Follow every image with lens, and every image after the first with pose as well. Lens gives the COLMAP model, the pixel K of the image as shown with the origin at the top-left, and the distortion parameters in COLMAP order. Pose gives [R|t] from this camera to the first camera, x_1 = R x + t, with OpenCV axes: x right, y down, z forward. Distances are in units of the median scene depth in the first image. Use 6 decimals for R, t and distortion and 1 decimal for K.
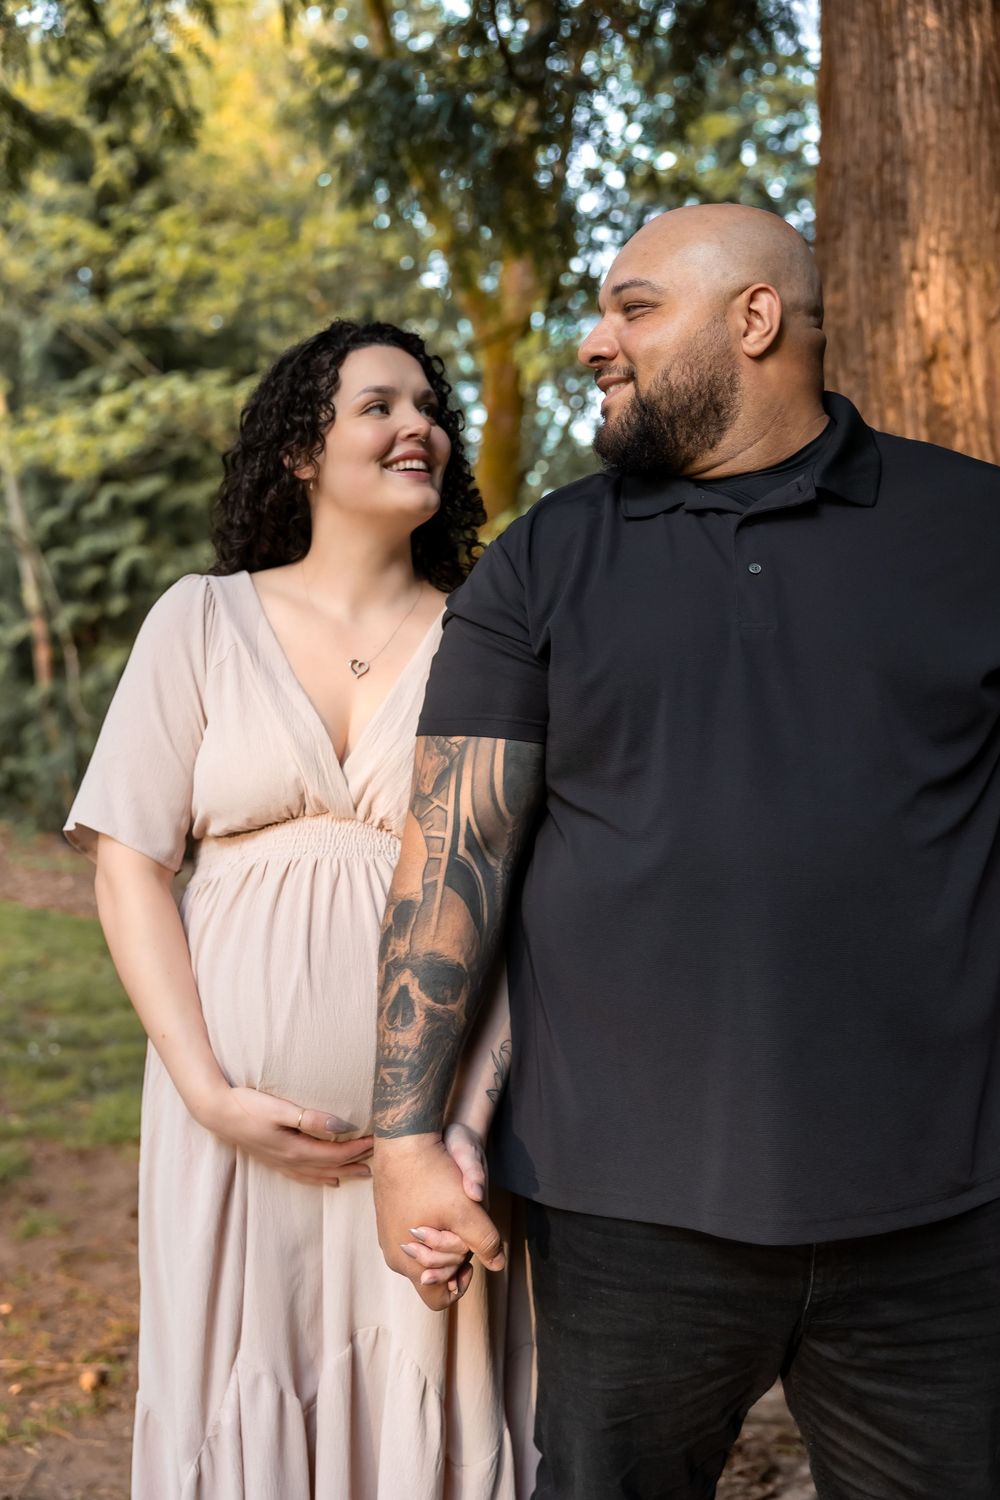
lens RADIAL K [[1700.6, 0, 499.8], [0, 1700.6, 754.7], [0, 0, 1]] dist [-0.049708, 0.000000]
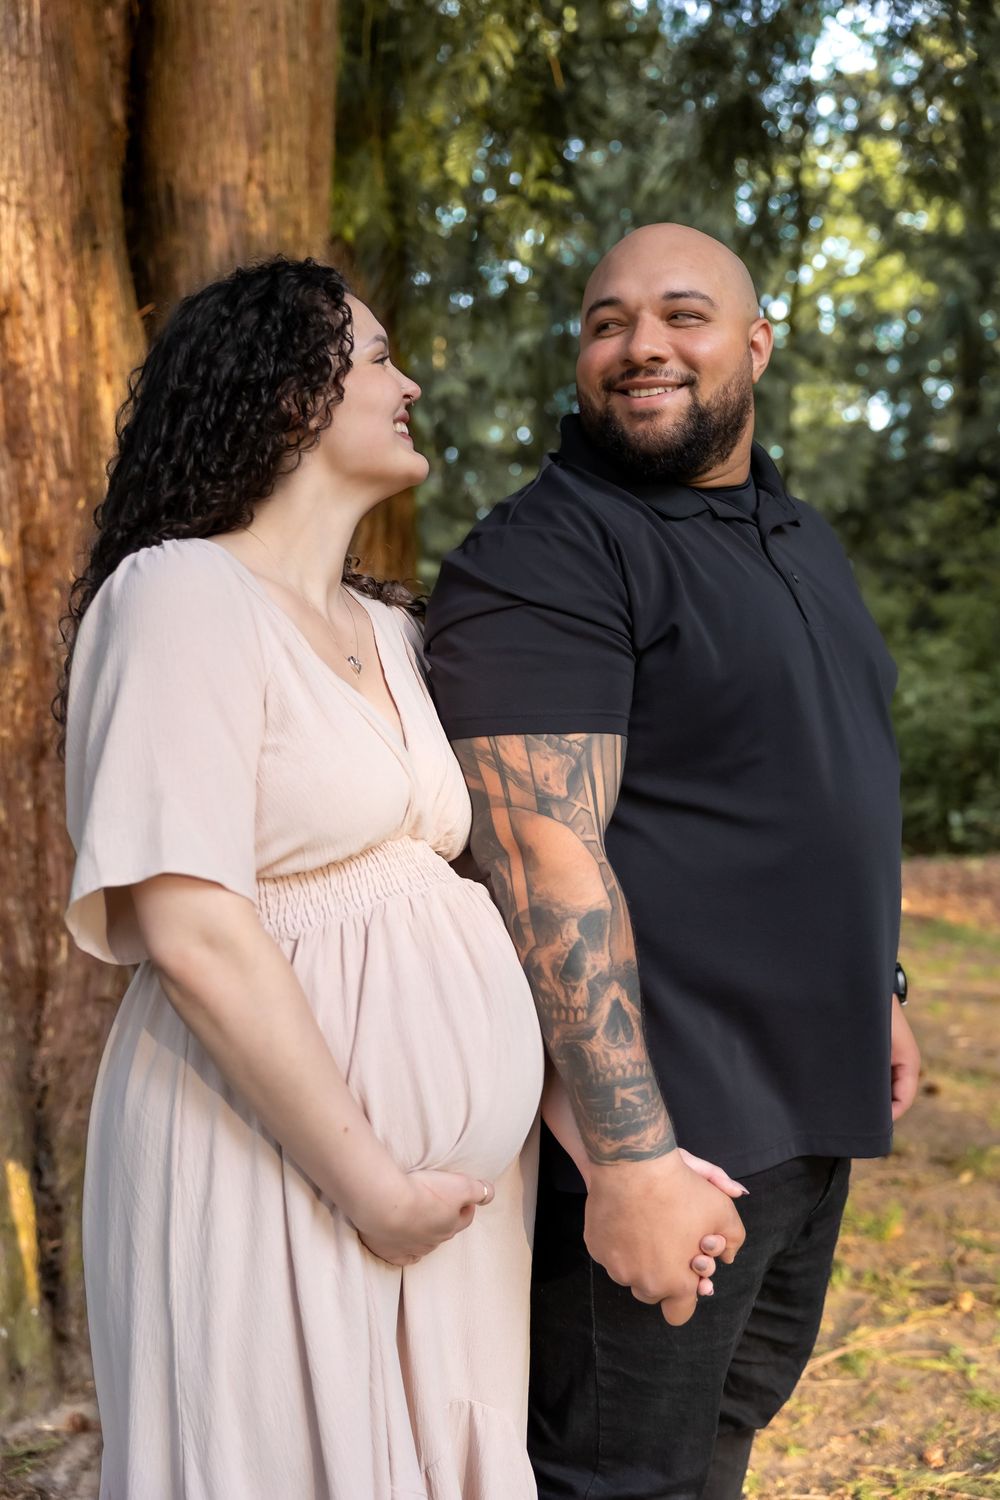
lens RADIAL K [[1700.6, 0, 500.1], [0, 1700.6, 739.7], [0, 0, 1]] dist [-0.049708, 0.000000]
pose [[0.596519, -0.022412, 0.802286, -0.354271], [0.004688, 0.999690, 0.024441, -0.013552], [-0.802585, -0.010819, 0.596439, 0.202642]]
